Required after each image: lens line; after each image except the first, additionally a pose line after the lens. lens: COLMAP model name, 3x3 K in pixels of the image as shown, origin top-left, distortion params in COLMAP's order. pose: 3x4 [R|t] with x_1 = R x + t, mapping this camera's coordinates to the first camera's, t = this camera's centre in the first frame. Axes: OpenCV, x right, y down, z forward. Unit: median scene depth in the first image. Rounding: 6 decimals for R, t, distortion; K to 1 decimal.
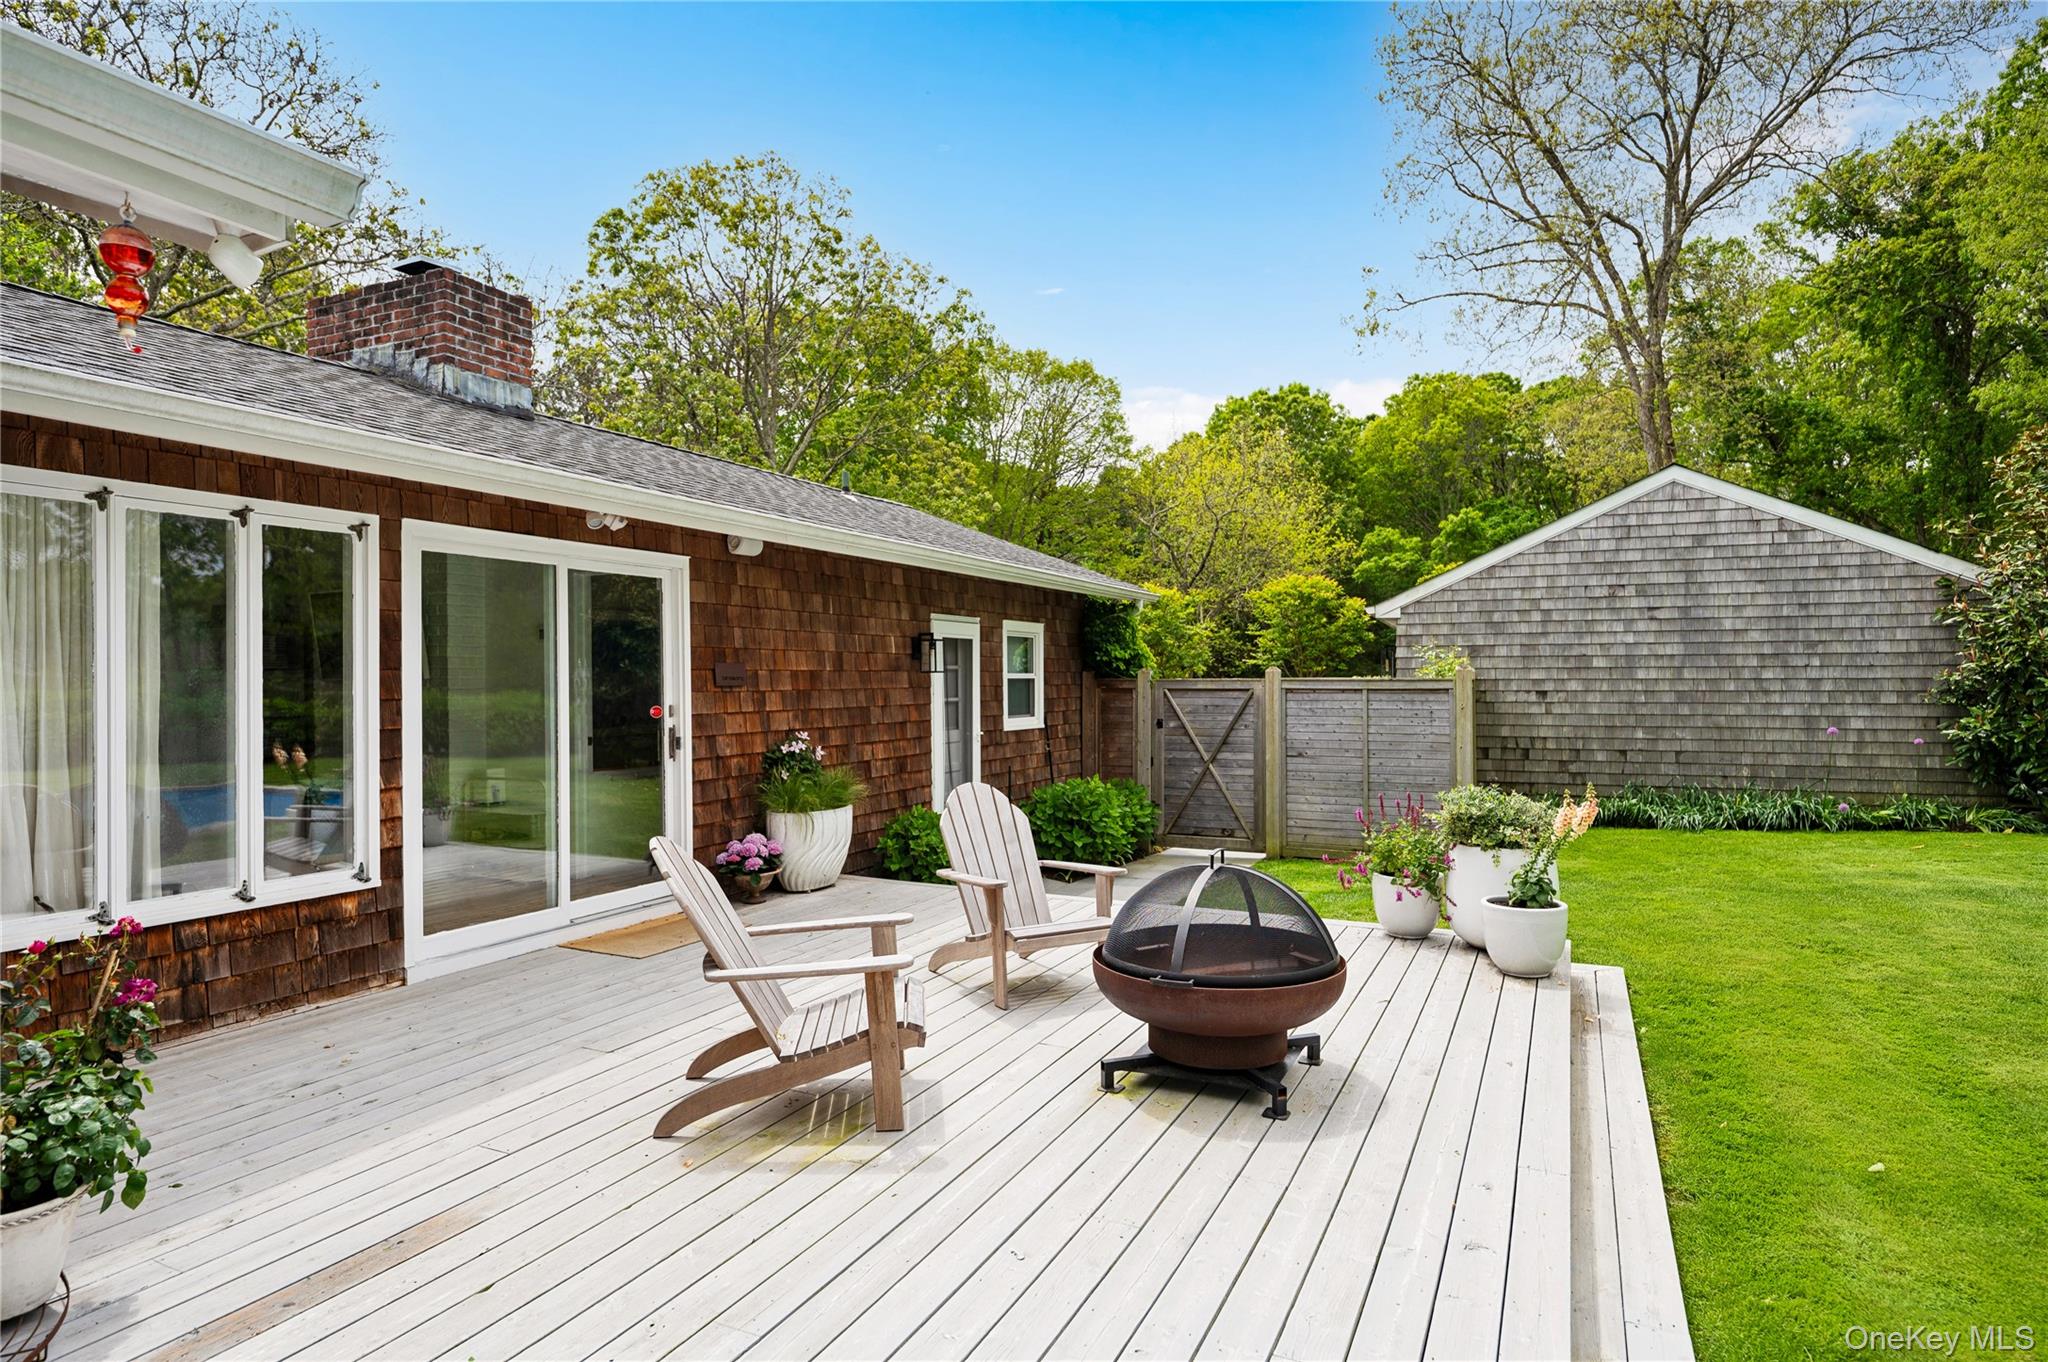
lens RADIAL K [[1136.7, 0, 1027.3], [0, 1136.7, 681.6], [0, 0, 1]] dist [-0.000886, 0.000050]
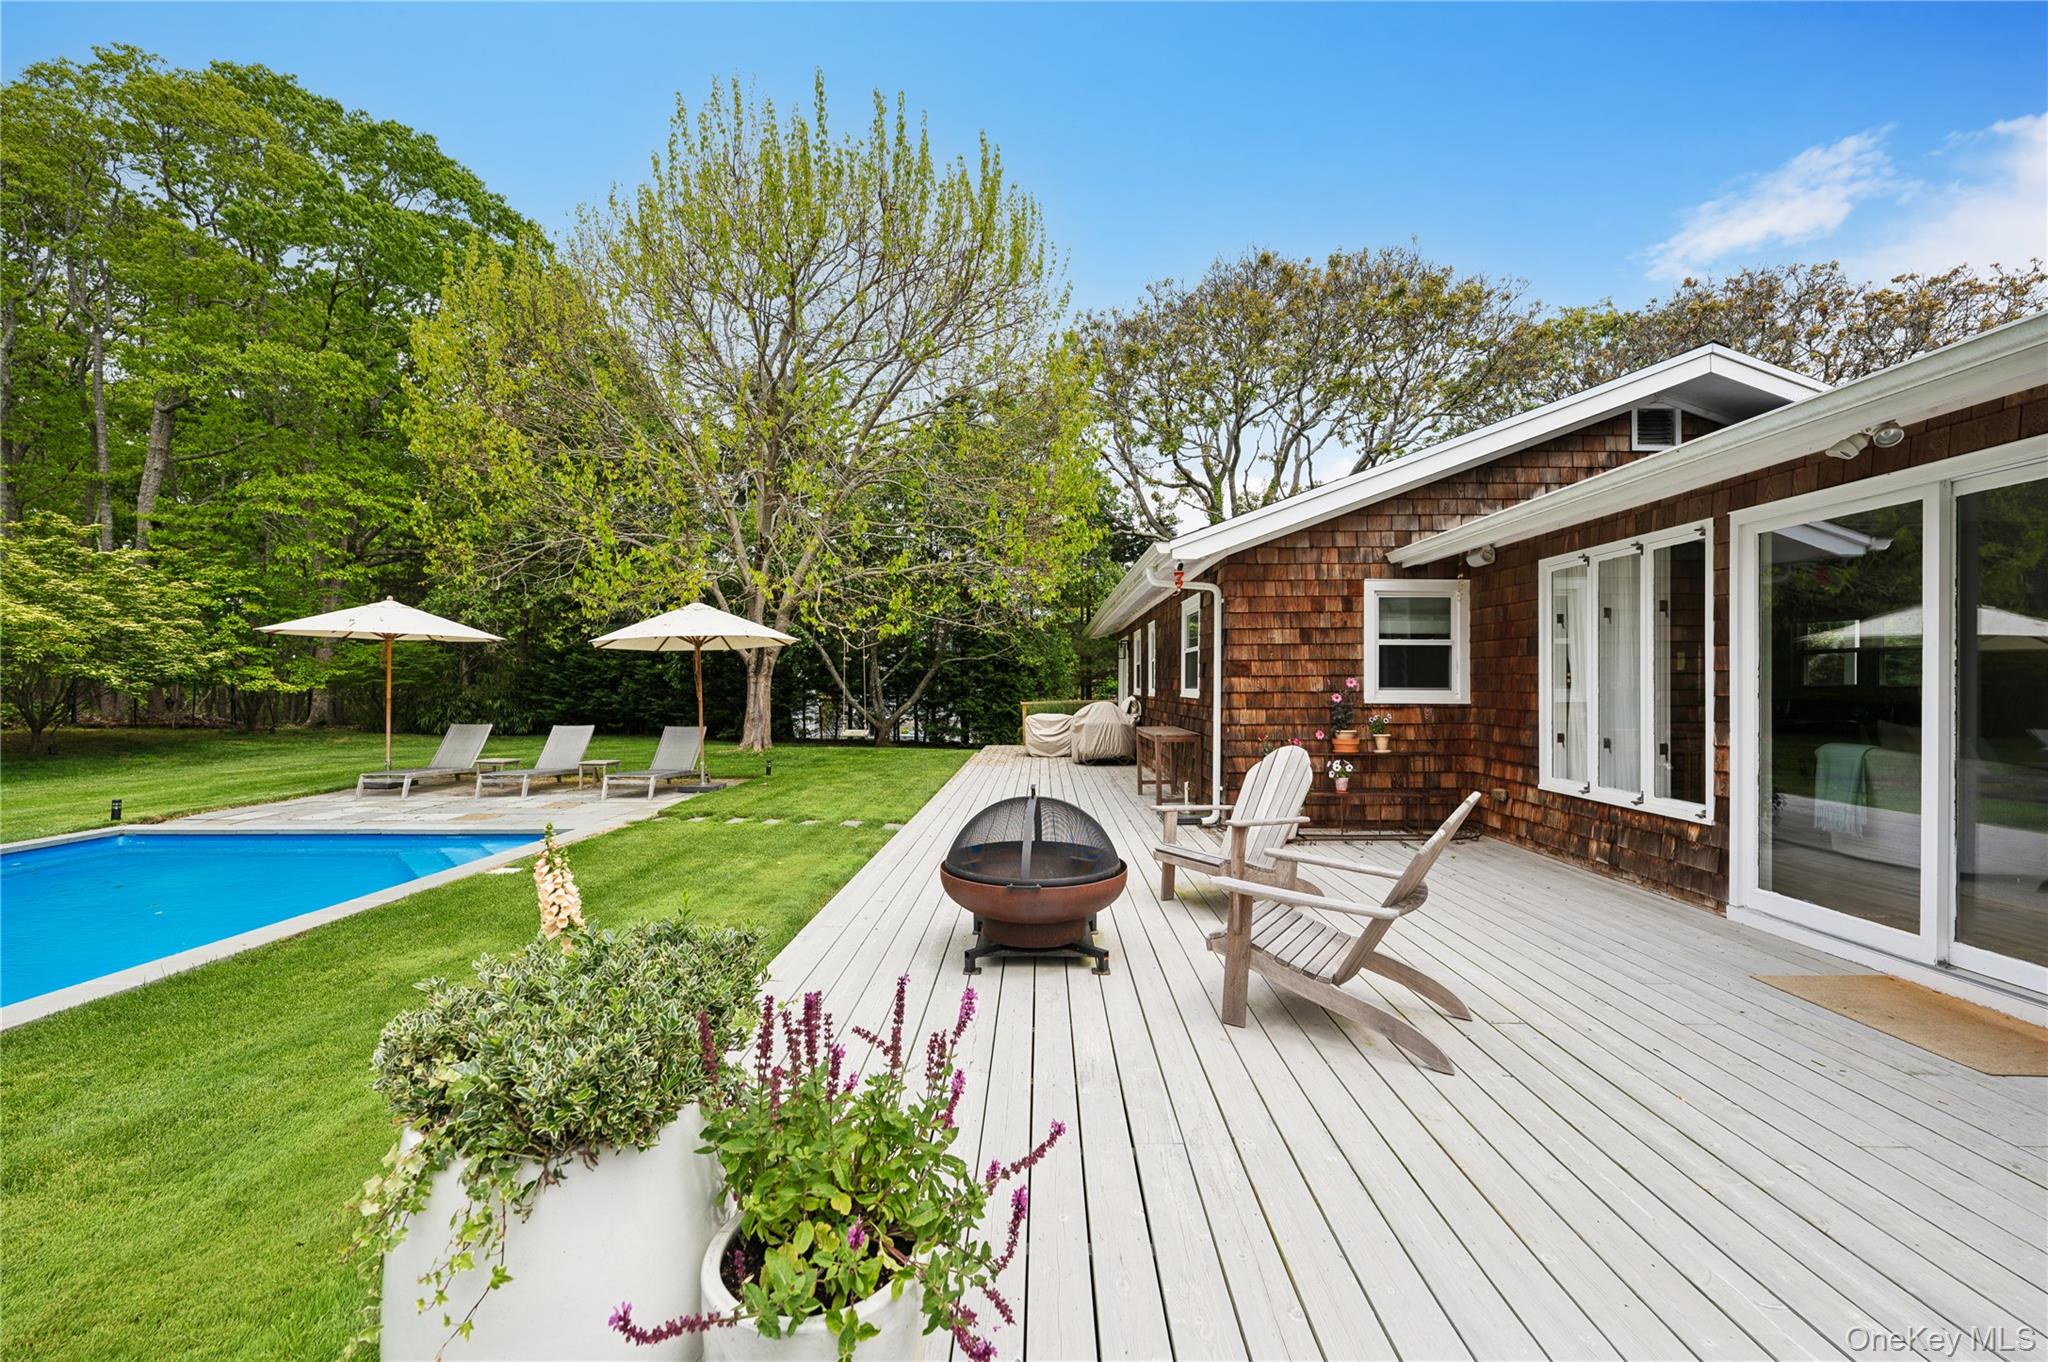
lens RADIAL K [[816.7, 0, 1024.0], [0, 816.7, 681.0], [0, 0, 1]] dist [-0.003469, -0.000016]
pose [[-0.911904, 0.009808, -0.410287, 0.284676], [0.010156, 0.999948, 0.001330, 0.011483], [0.410278, -0.002954, -0.911956, 0.942666]]
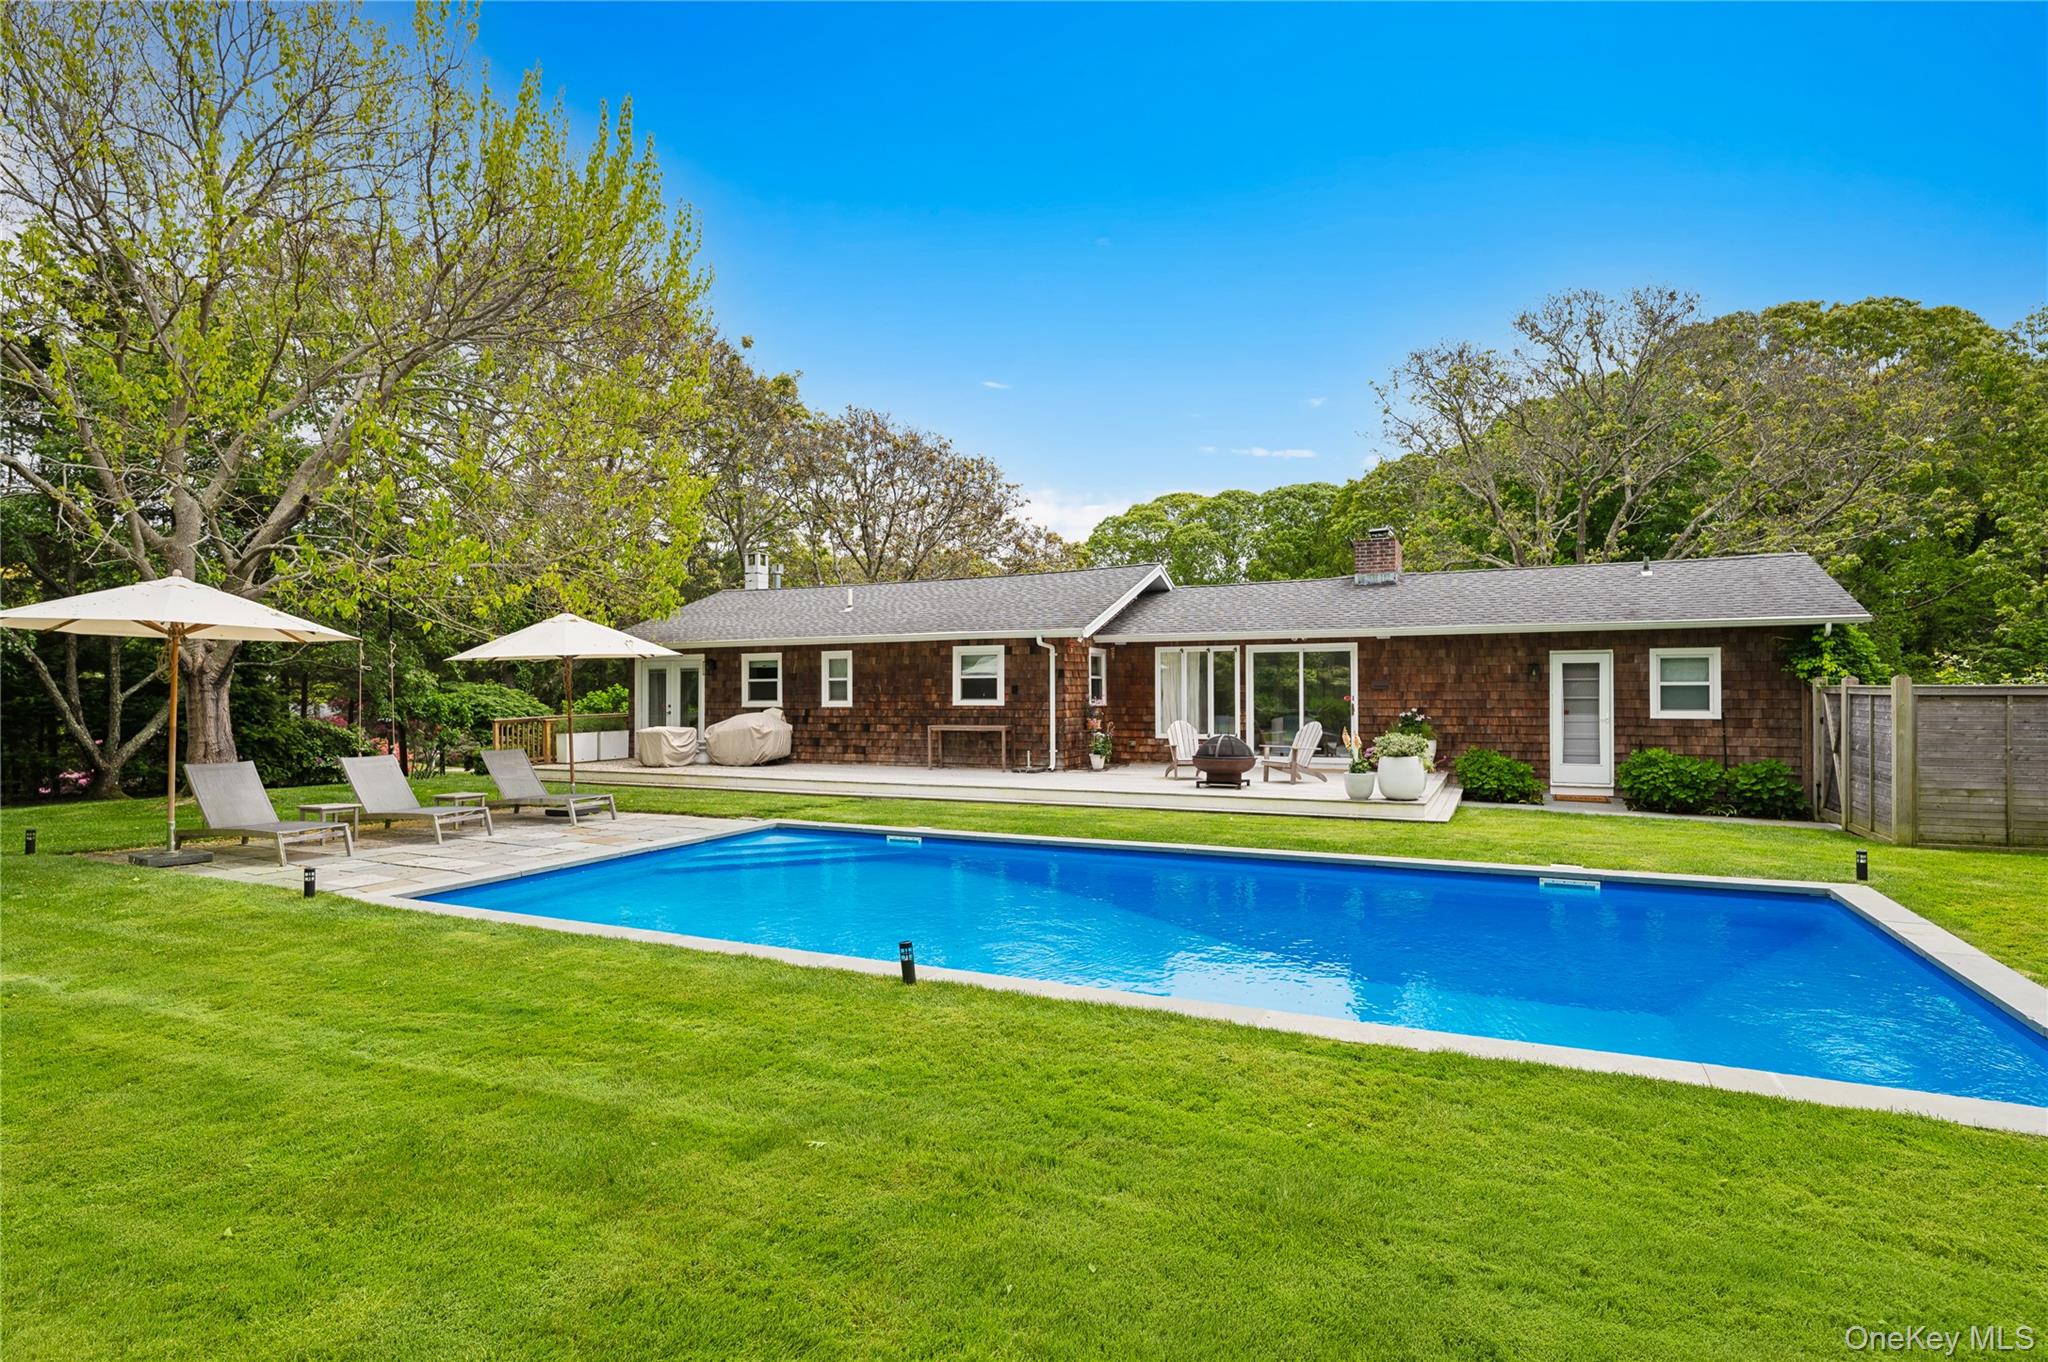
lens RADIAL K [[1025.0, 0, 1021.7], [0, 1025.0, 685.2], [0, 0, 1]] dist [-0.002807, 0.000363]
pose [[0.008535, 0.002451, -0.999961, 1.884249], [0.003430, 0.999991, 0.002480, -0.012776], [0.999958, -0.003451, 0.008526, 0.137778]]
